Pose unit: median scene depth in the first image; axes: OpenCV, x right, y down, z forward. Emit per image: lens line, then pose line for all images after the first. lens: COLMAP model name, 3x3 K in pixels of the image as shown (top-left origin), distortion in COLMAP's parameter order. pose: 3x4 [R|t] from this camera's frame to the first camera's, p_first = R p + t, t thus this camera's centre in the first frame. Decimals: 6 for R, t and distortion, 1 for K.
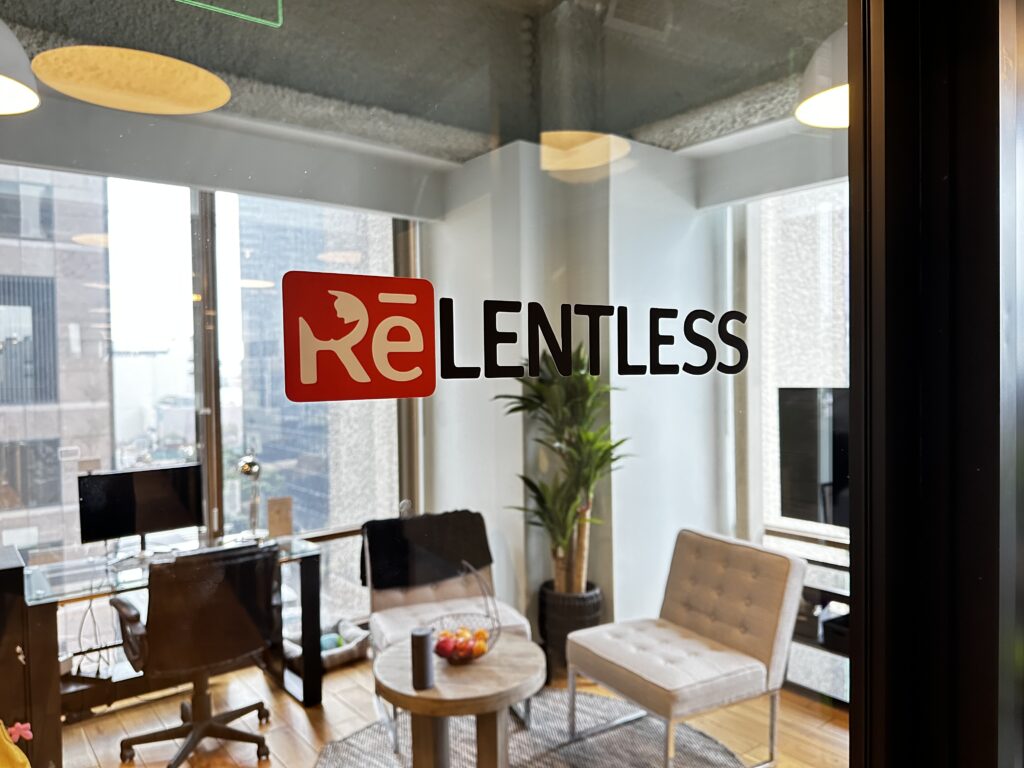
lens RADIAL K [[734.2, 0, 510.5], [0, 734.2, 392.2], [0, 0, 1]] dist [0.001875, -0.006242]
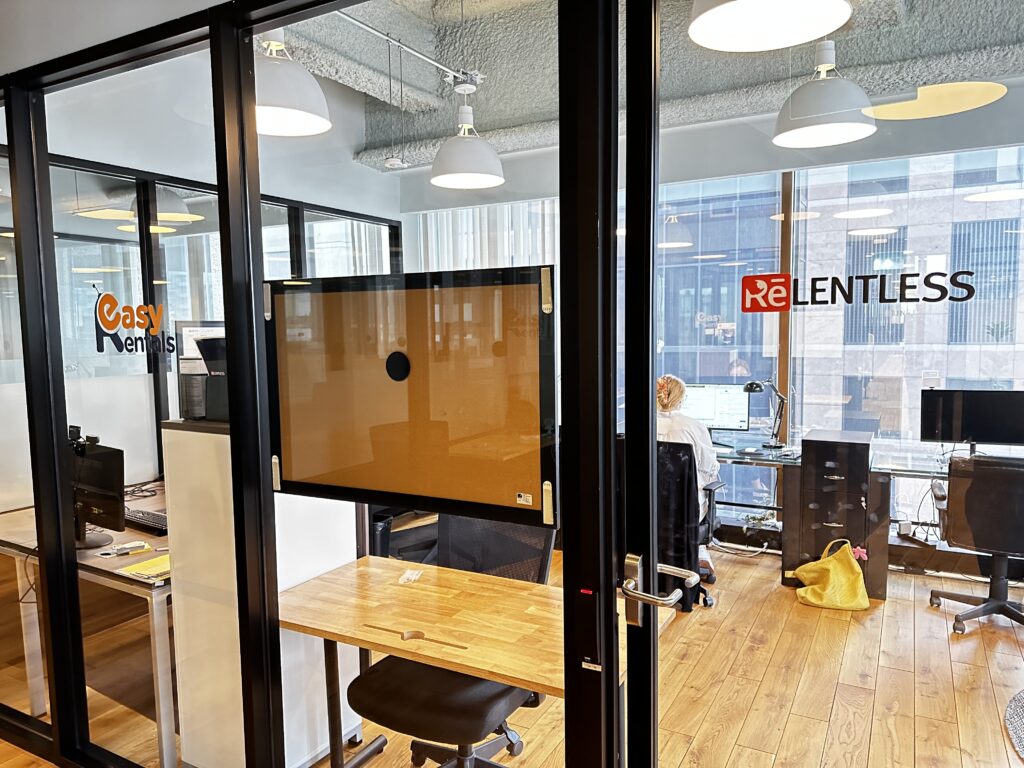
lens RADIAL K [[734.2, 0, 510.3], [0, 734.2, 386.7], [0, 0, 1]] dist [0.001875, -0.006242]
pose [[0.382948, 0.084581, -0.919890, 1.925109], [-0.017426, 0.996284, 0.084351, 0.068096], [0.923605, -0.016272, 0.382999, -1.053983]]
